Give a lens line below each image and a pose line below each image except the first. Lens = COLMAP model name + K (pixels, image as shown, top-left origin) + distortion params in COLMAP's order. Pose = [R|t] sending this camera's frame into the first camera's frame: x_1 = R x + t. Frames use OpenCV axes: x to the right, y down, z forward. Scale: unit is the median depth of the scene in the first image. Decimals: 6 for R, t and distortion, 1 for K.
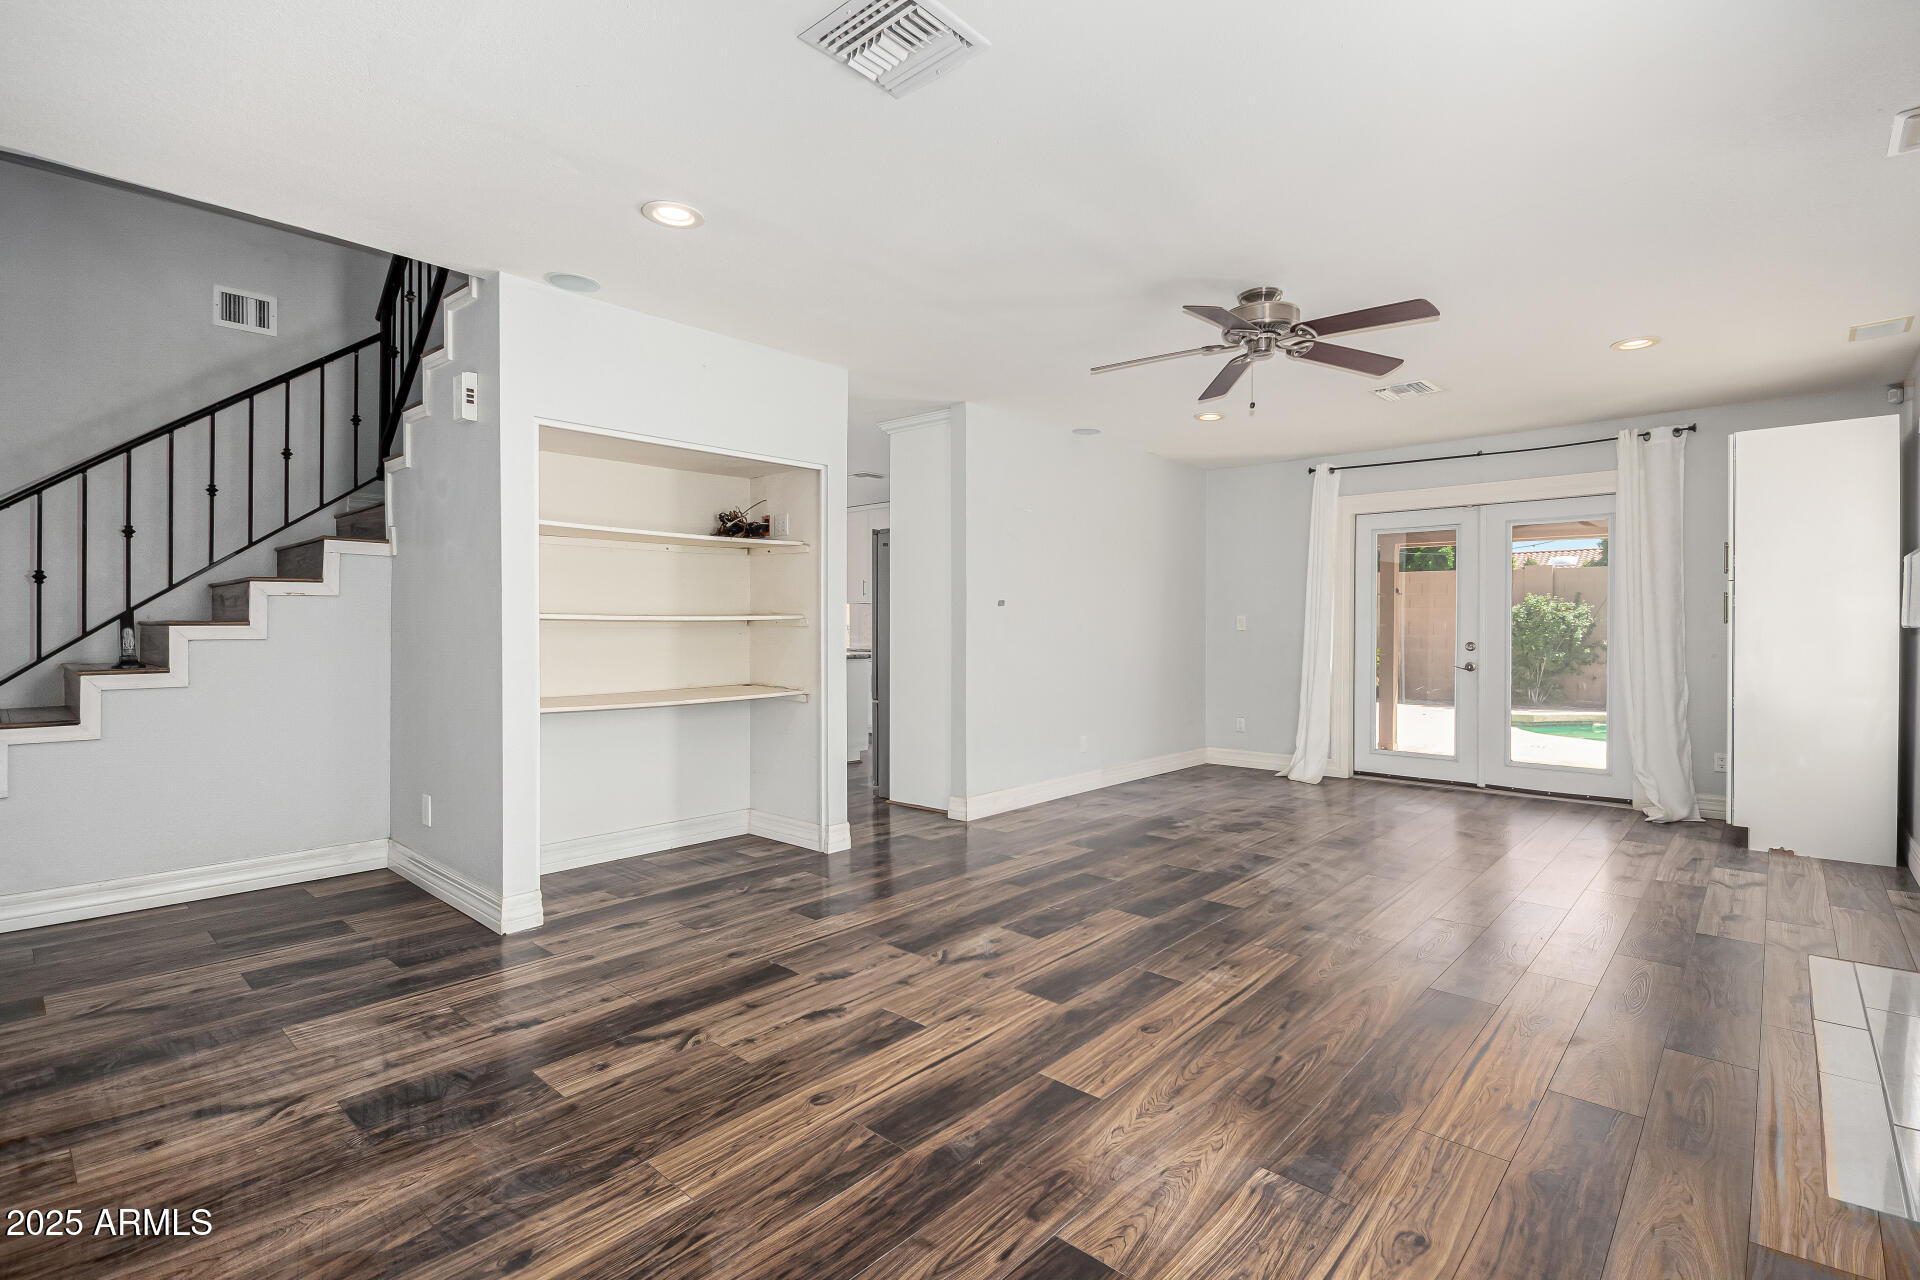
lens RADIAL K [[897.7, 0, 961.8], [0, 897.7, 632.3], [0, 0, 1]] dist [0.000800, 0.000285]
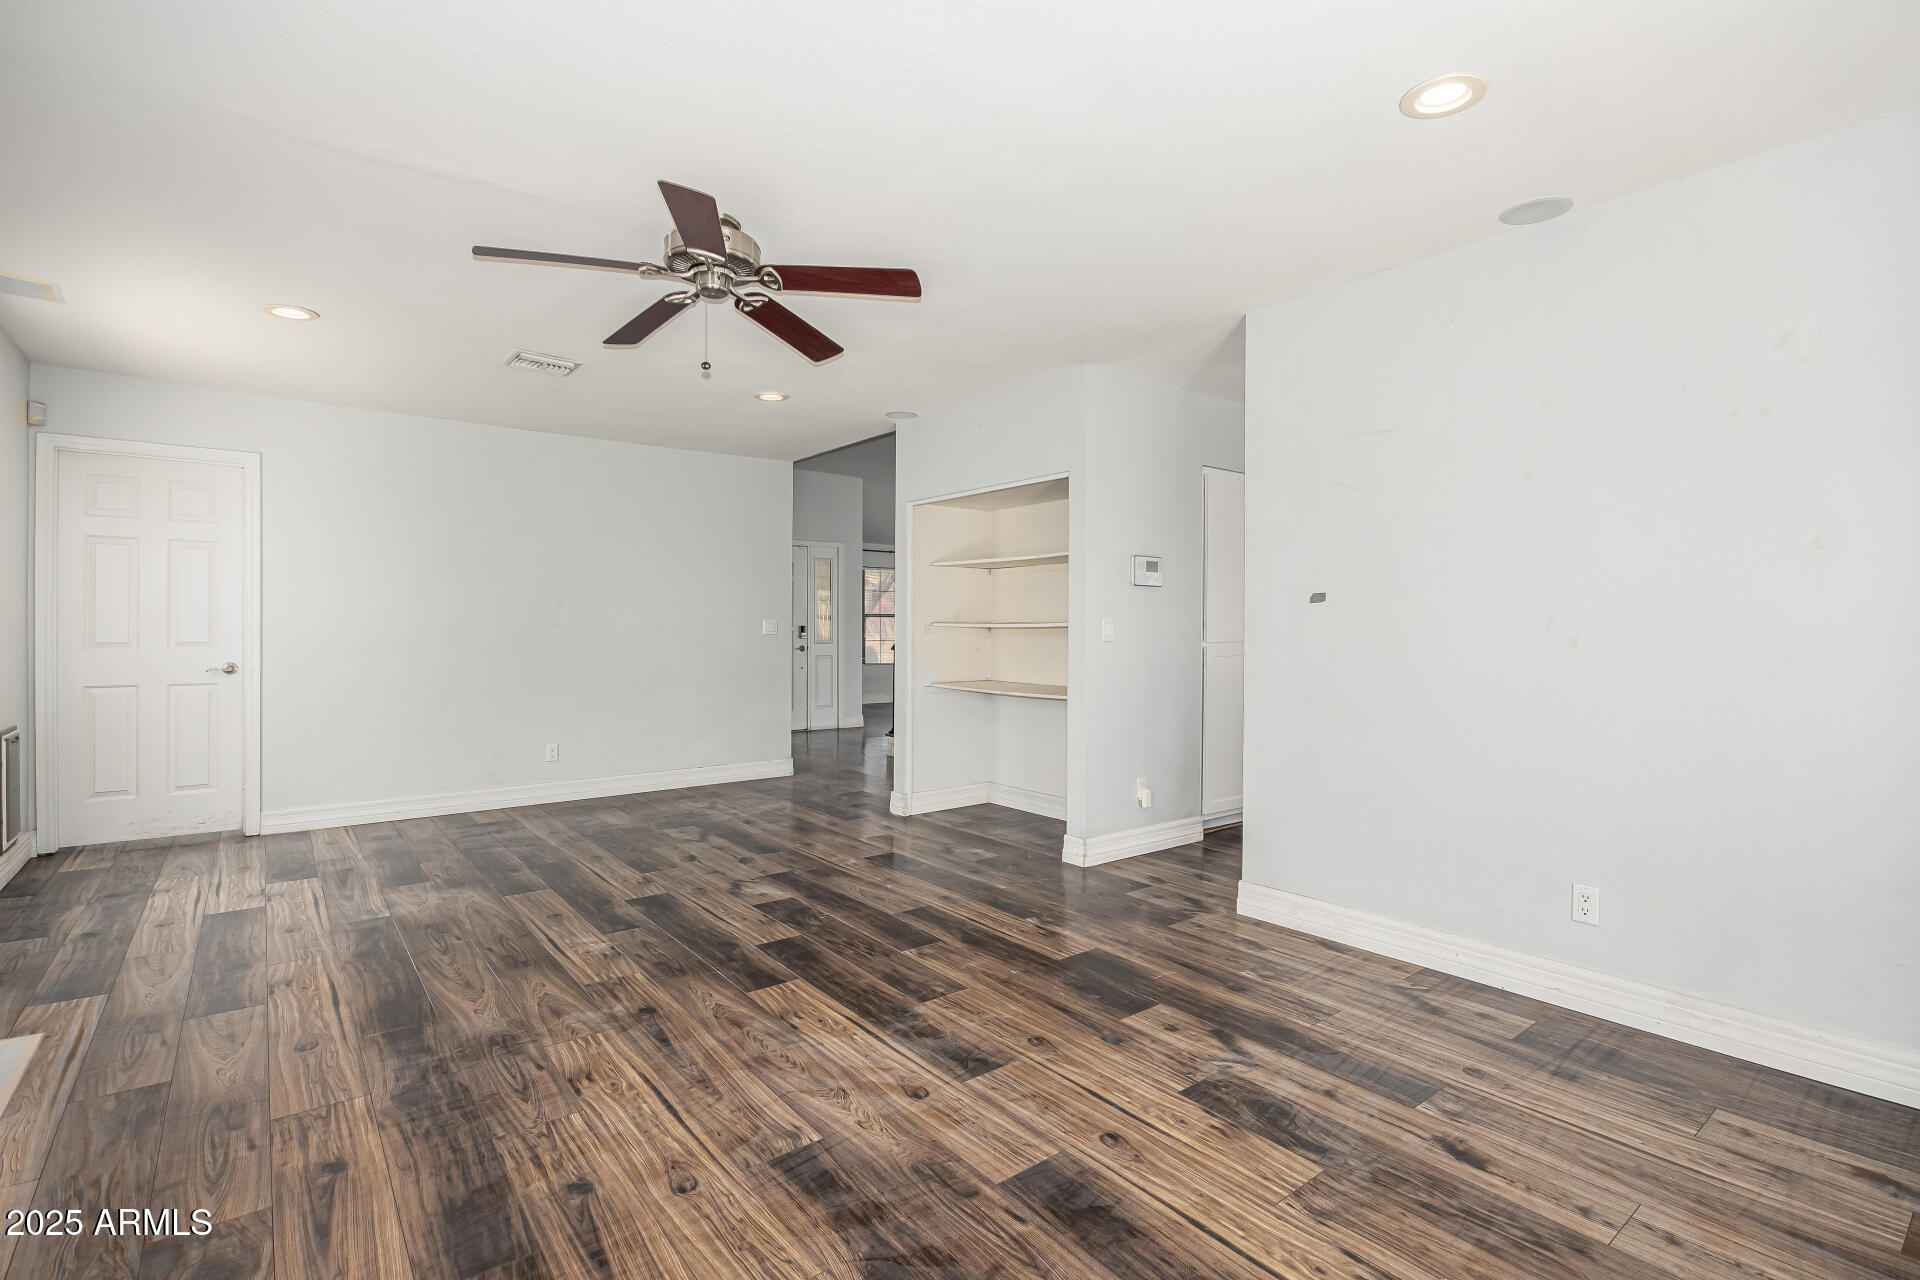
lens RADIAL K [[897.7, 0, 961.8], [0, 897.7, 632.3], [0, 0, 1]] dist [0.000800, 0.000285]
pose [[-0.168578, 0.002081, -0.985686, 1.137002], [-0.012474, 0.999913, 0.004244, -0.008567], [0.985609, 0.013011, -0.168537, 1.429216]]
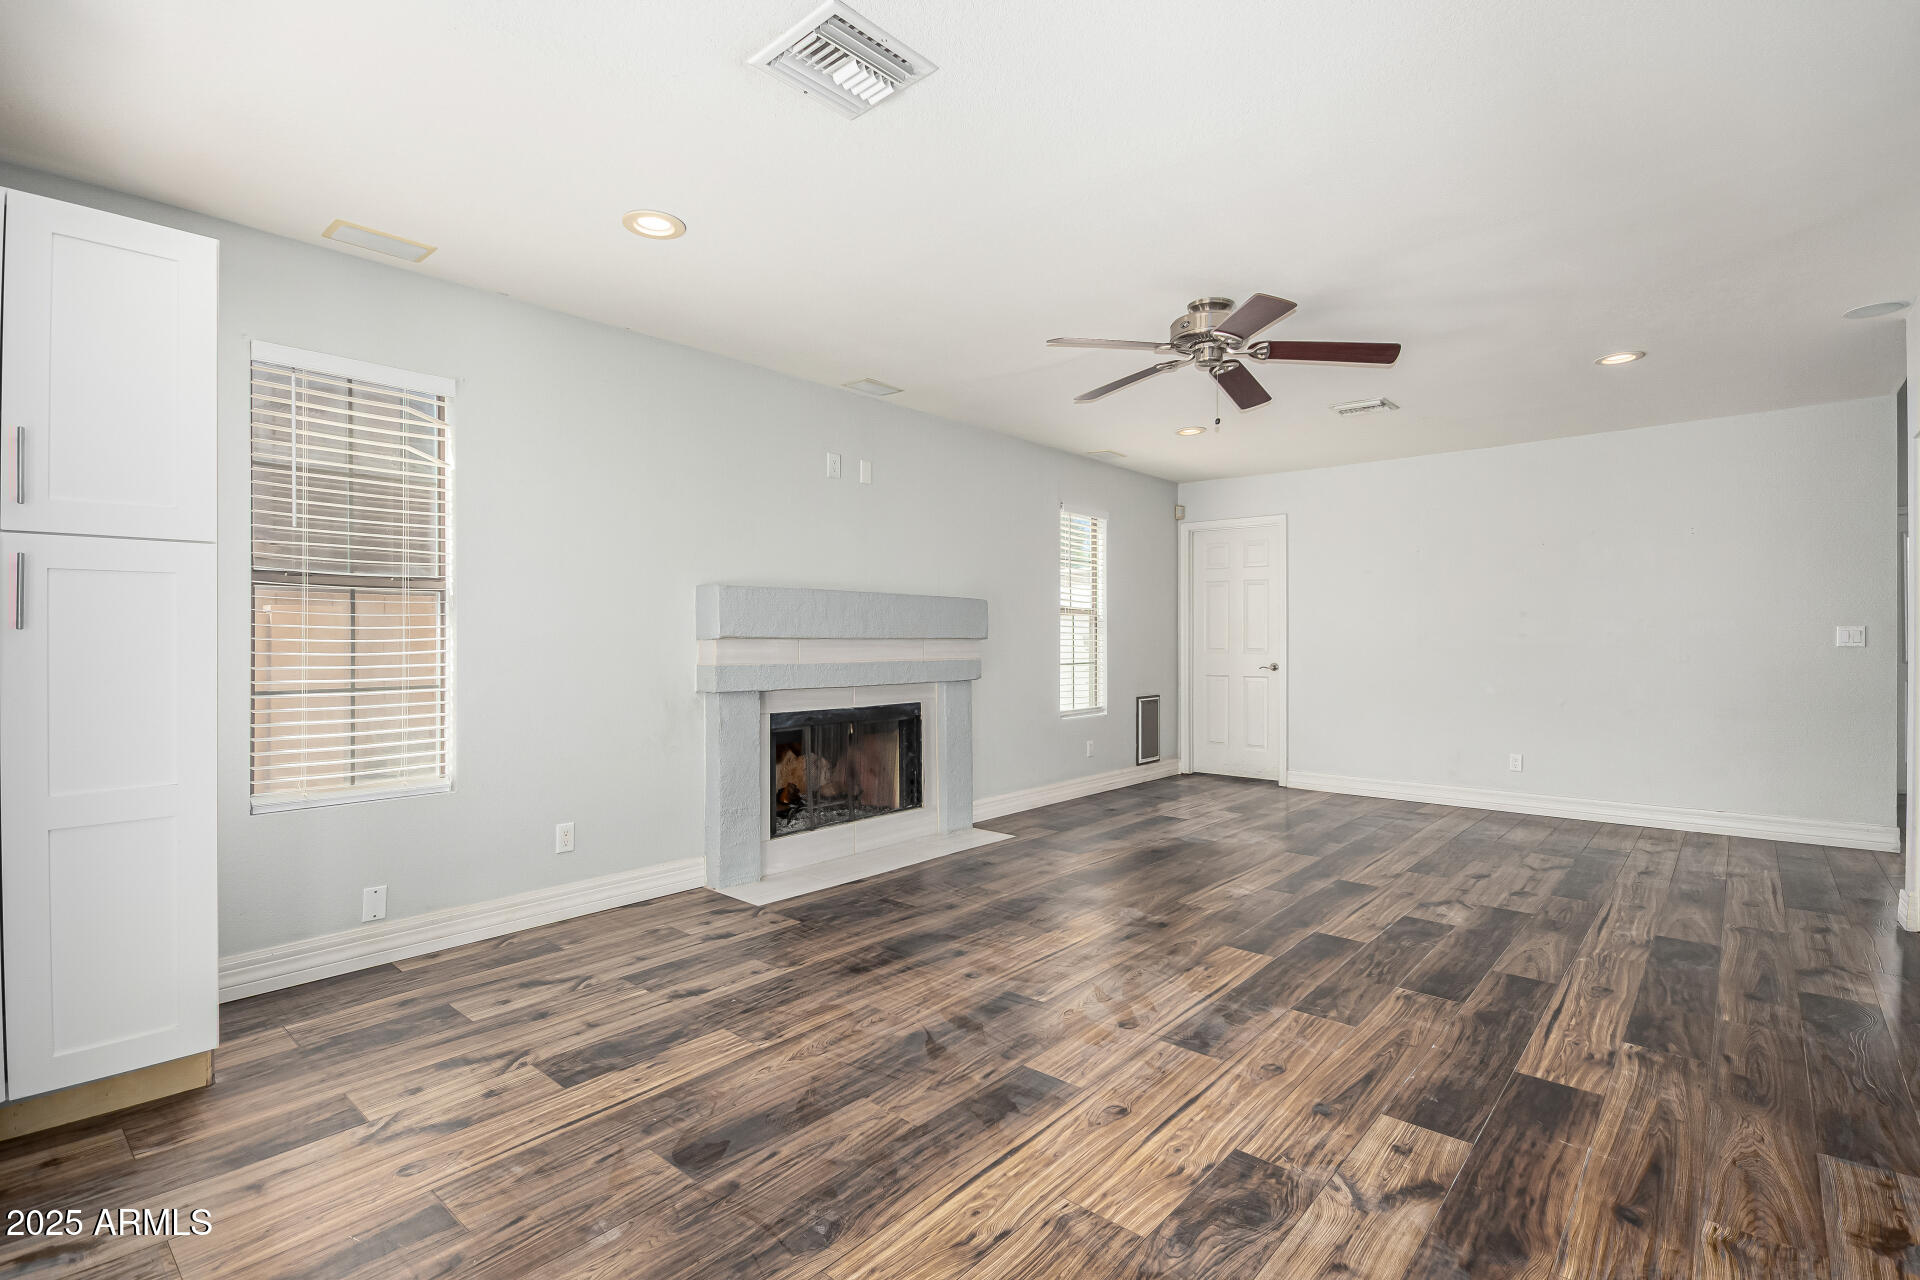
lens RADIAL K [[875.3, 0, 960.0], [0, 875.3, 640.0], [0, 0, 1]] dist [0.000582, -0.000172]
pose [[-0.999775, -0.001453, -0.021175, 0.656218], [-0.001694, 0.999934, 0.011370, -0.013251], [0.021157, 0.011403, -0.999711, 2.051961]]
